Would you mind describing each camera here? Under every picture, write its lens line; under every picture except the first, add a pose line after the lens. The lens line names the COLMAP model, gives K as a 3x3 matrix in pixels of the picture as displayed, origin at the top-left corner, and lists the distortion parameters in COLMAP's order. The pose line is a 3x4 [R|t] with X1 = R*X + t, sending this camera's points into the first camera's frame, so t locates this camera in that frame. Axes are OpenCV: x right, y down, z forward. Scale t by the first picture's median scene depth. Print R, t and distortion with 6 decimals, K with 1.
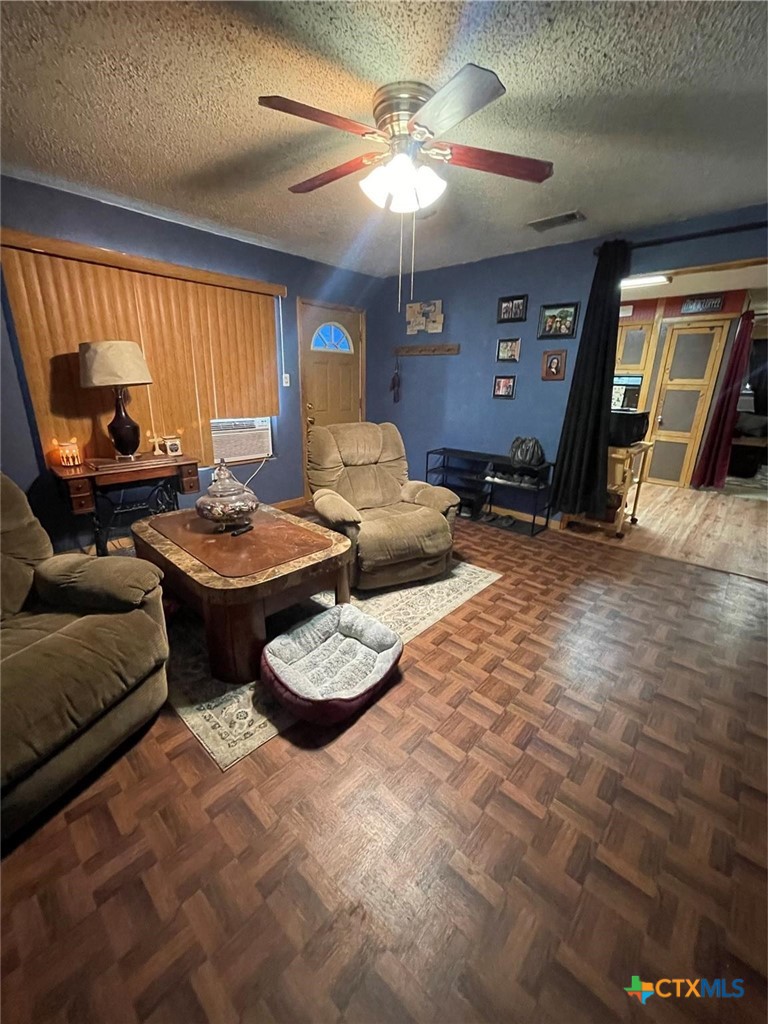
lens RADIAL K [[413.8, 0, 388.1], [0, 413.8, 508.7], [0, 0, 1]] dist [-0.001546, -0.000043]
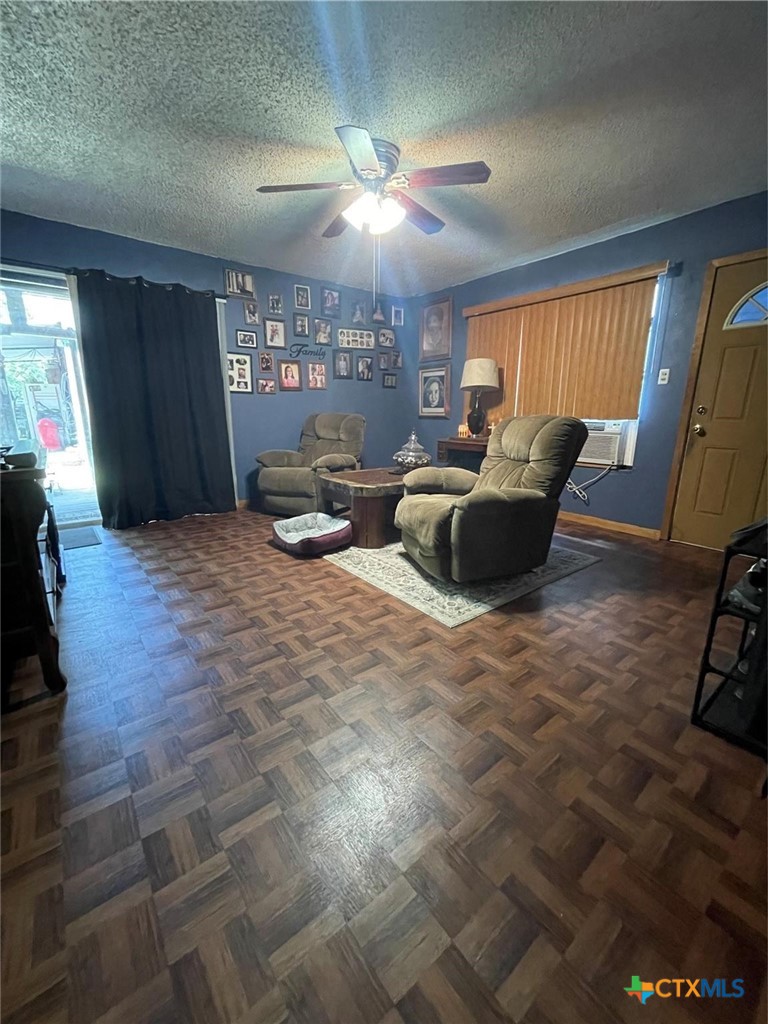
lens RADIAL K [[413.8, 0, 383.5], [0, 413.8, 508.2], [0, 0, 1]] dist [-0.001546, -0.000043]
pose [[-0.173936, 0.212086, -0.961647, 0.973215], [-0.297423, 0.919614, 0.256612, -0.174824], [0.938768, 0.330650, -0.096875, 0.948547]]
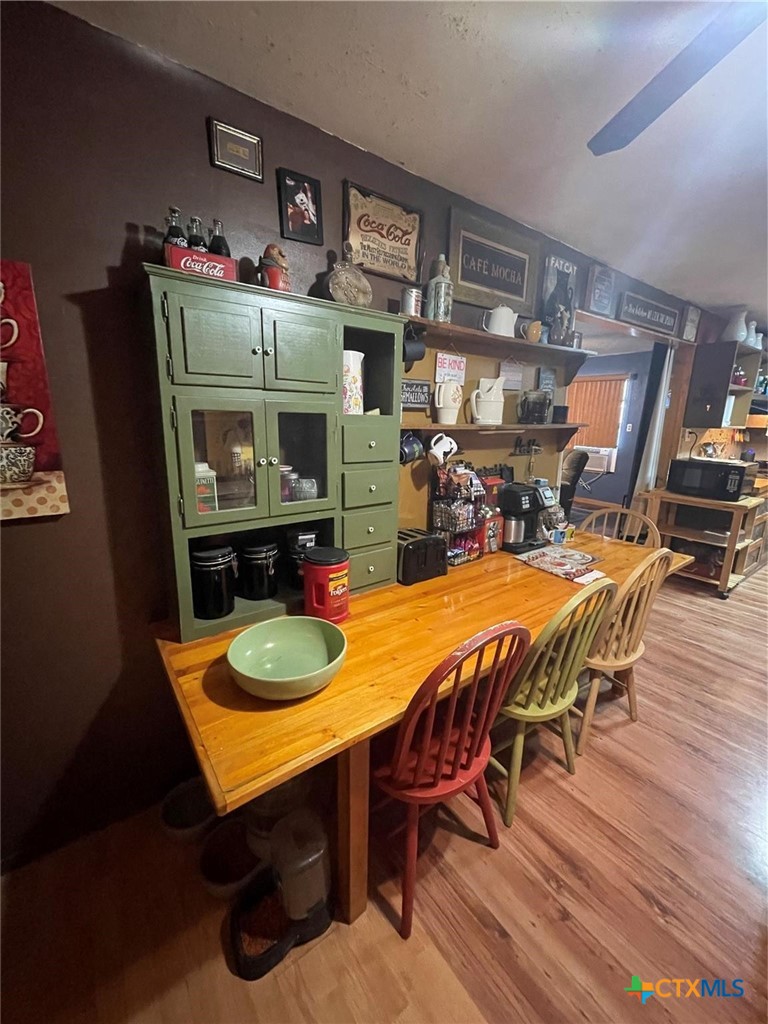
lens RADIAL K [[413.8, 0, 388.1], [0, 413.8, 510.1], [0, 0, 1]] dist [-0.001546, -0.000043]
pose [[-0.198169, 0.188521, -0.961867, 2.248985], [-0.317111, 0.916221, 0.244907, -0.167125], [0.927453, 0.353552, -0.121784, 0.639954]]
